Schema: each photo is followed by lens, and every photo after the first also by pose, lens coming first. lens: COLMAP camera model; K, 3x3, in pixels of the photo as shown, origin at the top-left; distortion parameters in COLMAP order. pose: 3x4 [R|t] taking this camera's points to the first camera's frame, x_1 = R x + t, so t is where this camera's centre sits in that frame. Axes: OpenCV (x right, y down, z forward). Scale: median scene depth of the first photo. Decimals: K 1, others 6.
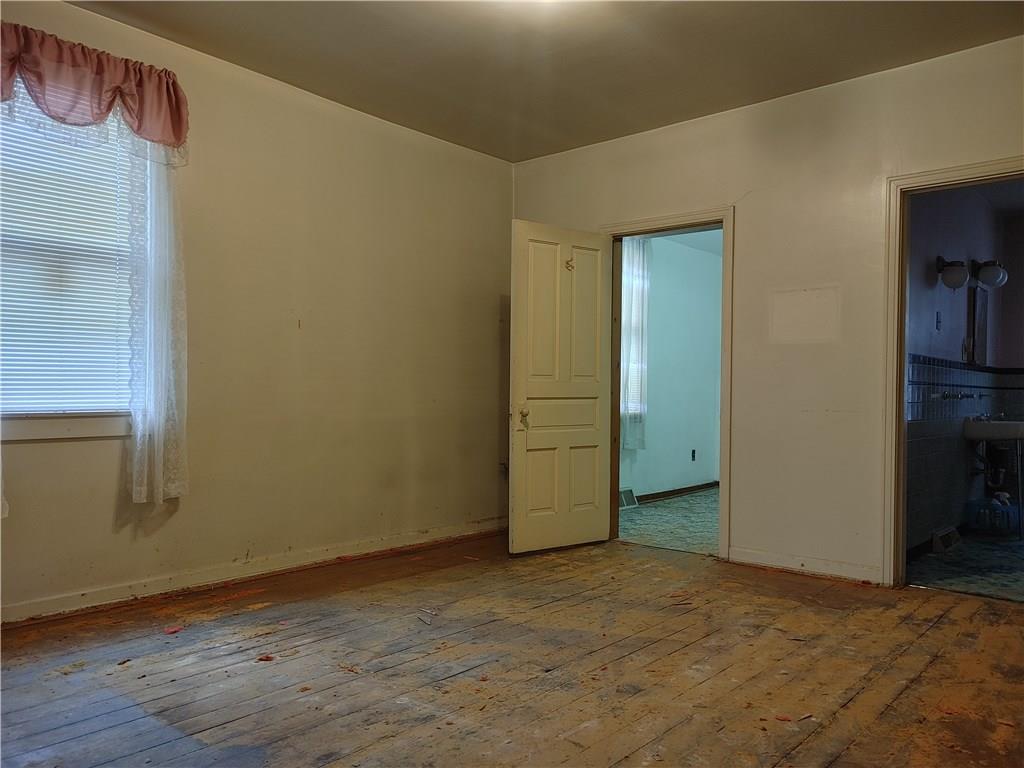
lens RADIAL K [[779.3, 0, 509.1], [0, 779.3, 386.4], [0, 0, 1]] dist [0.061366, -0.043213]
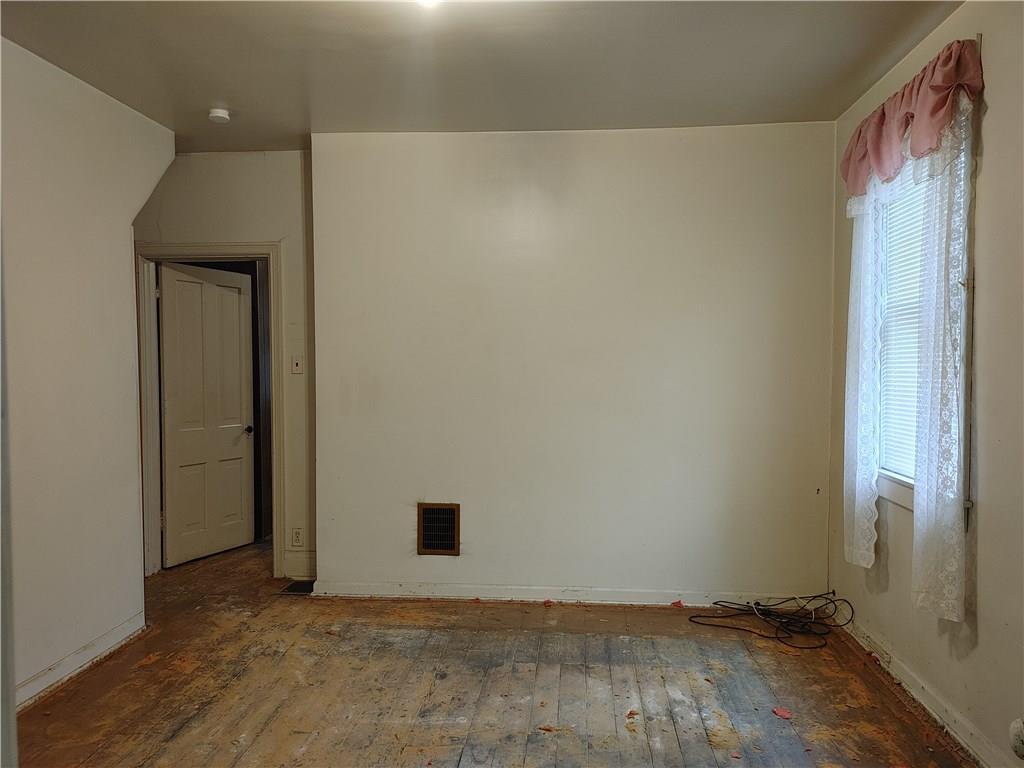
lens RADIAL K [[779.3, 0, 514.5], [0, 779.3, 381.6], [0, 0, 1]] dist [0.061366, -0.043213]
pose [[-0.803754, 0.009576, -0.594884, 0.389331], [-0.000438, 0.999861, 0.016687, -0.105537], [0.594961, 0.013673, -0.803638, 1.526035]]
